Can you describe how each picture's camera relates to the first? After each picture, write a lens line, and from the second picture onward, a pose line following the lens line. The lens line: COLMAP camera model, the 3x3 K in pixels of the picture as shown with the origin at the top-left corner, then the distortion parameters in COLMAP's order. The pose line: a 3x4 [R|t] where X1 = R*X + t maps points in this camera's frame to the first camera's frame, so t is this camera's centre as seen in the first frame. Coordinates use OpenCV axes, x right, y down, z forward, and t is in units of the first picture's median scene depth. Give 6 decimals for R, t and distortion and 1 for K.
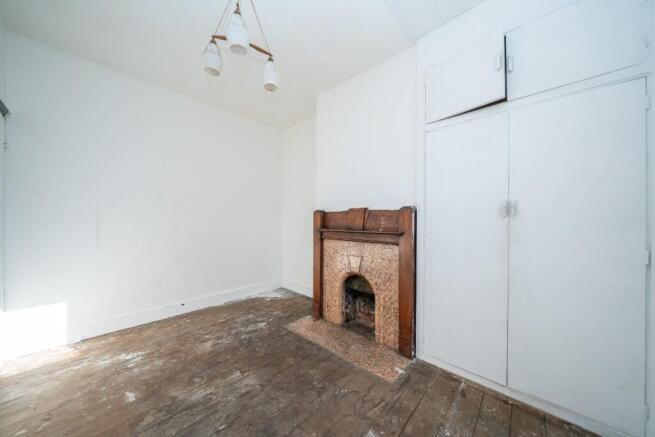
lens RADIAL K [[226.6, 0, 326.2], [0, 226.6, 221.0], [0, 0, 1]] dist [-0.011086, -0.000089]
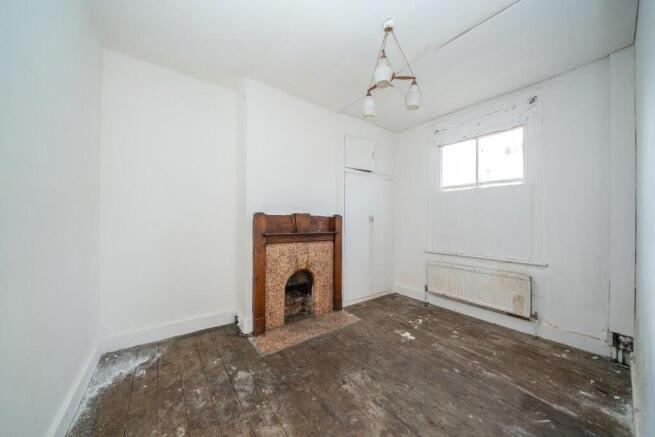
lens RADIAL K [[226.6, 0, 326.2], [0, 226.6, 221.0], [0, 0, 1]] dist [-0.011086, -0.000089]
pose [[0.158714, -0.001849, 0.987323, -1.051646], [-0.005469, 0.999981, 0.002752, -0.022381], [-0.987309, -0.005837, 0.158701, 0.726034]]
